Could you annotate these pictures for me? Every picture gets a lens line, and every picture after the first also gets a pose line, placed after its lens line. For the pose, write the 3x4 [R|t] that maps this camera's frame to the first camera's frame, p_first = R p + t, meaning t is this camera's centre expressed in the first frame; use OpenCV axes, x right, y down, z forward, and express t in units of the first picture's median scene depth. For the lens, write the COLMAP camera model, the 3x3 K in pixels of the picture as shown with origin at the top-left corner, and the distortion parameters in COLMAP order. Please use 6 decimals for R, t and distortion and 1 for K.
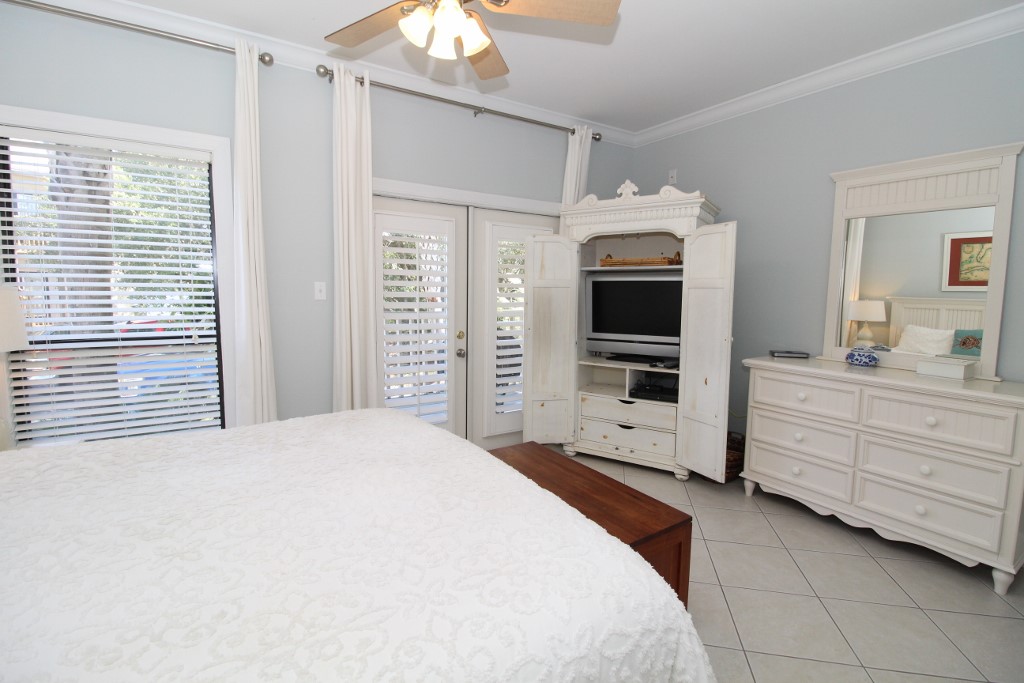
lens RADIAL K [[472.5, 0, 514.7], [0, 472.5, 335.0], [0, 0, 1]] dist [-0.010414, -0.004505]
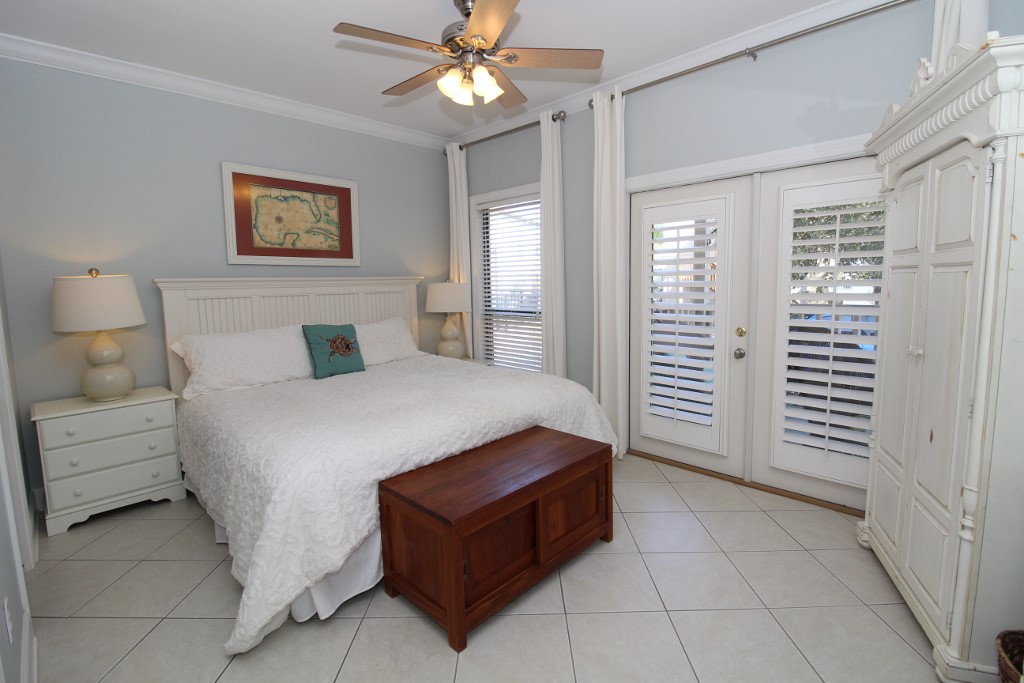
lens RADIAL K [[472.5, 0, 516.2], [0, 472.5, 336.2], [0, 0, 1]] dist [-0.010414, -0.004505]
pose [[0.207722, 0.092642, -0.973791, 0.708602], [-0.072779, 0.994210, 0.079060, -0.033771], [0.975477, 0.054449, 0.213261, 0.502510]]
